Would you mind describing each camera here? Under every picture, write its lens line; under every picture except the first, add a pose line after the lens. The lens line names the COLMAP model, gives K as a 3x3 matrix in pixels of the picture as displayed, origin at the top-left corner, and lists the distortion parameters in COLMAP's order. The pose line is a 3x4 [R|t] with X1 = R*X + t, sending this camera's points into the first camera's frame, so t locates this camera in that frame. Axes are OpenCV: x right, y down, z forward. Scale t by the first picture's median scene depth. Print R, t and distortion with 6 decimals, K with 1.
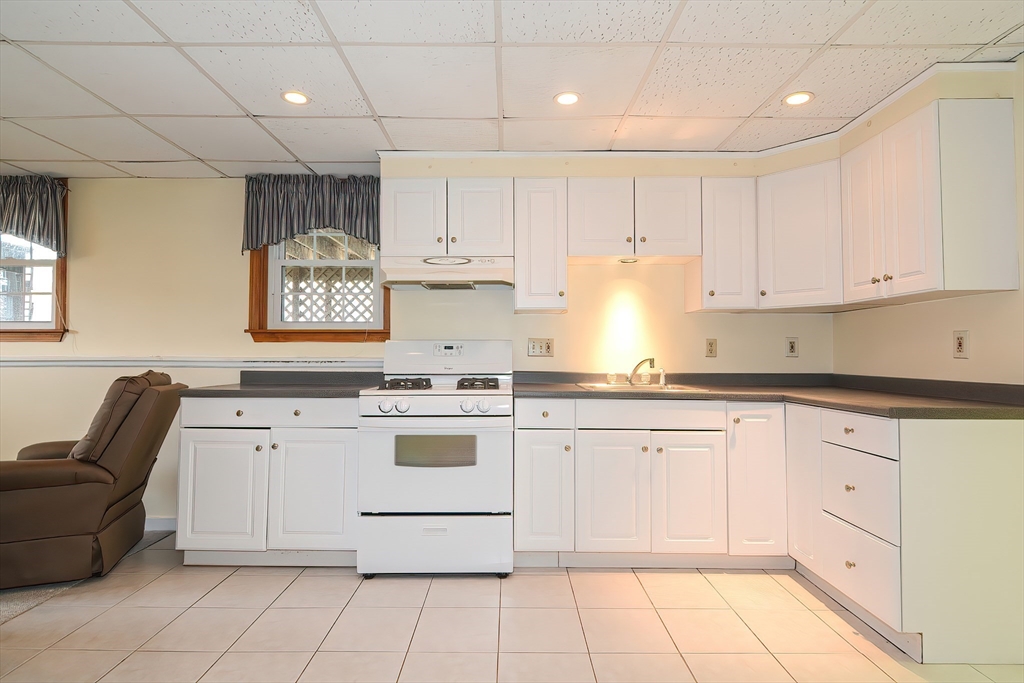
lens RADIAL K [[536.5, 0, 506.2], [0, 536.5, 338.4], [0, 0, 1]] dist [0.035325, -0.020828]
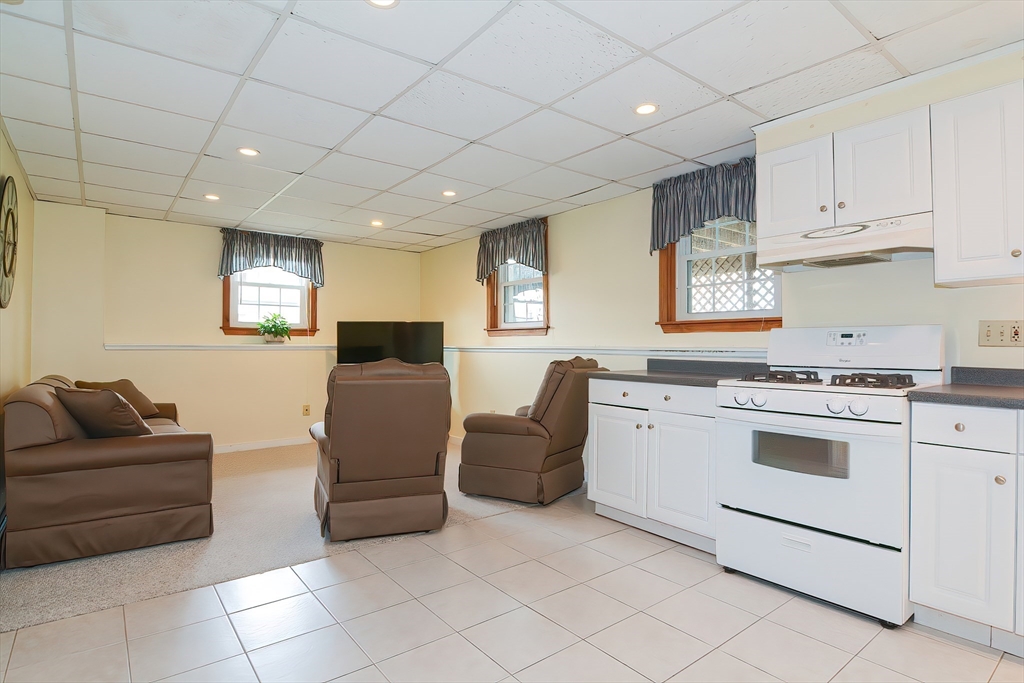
lens RADIAL K [[536.5, 0, 506.2], [0, 536.5, 338.4], [0, 0, 1]] dist [0.035325, -0.020828]
pose [[0.626998, -0.010422, -0.778951, 0.224976], [0.023684, 0.999703, 0.005688, 0.004310], [0.778661, -0.022014, 0.627059, 0.068357]]
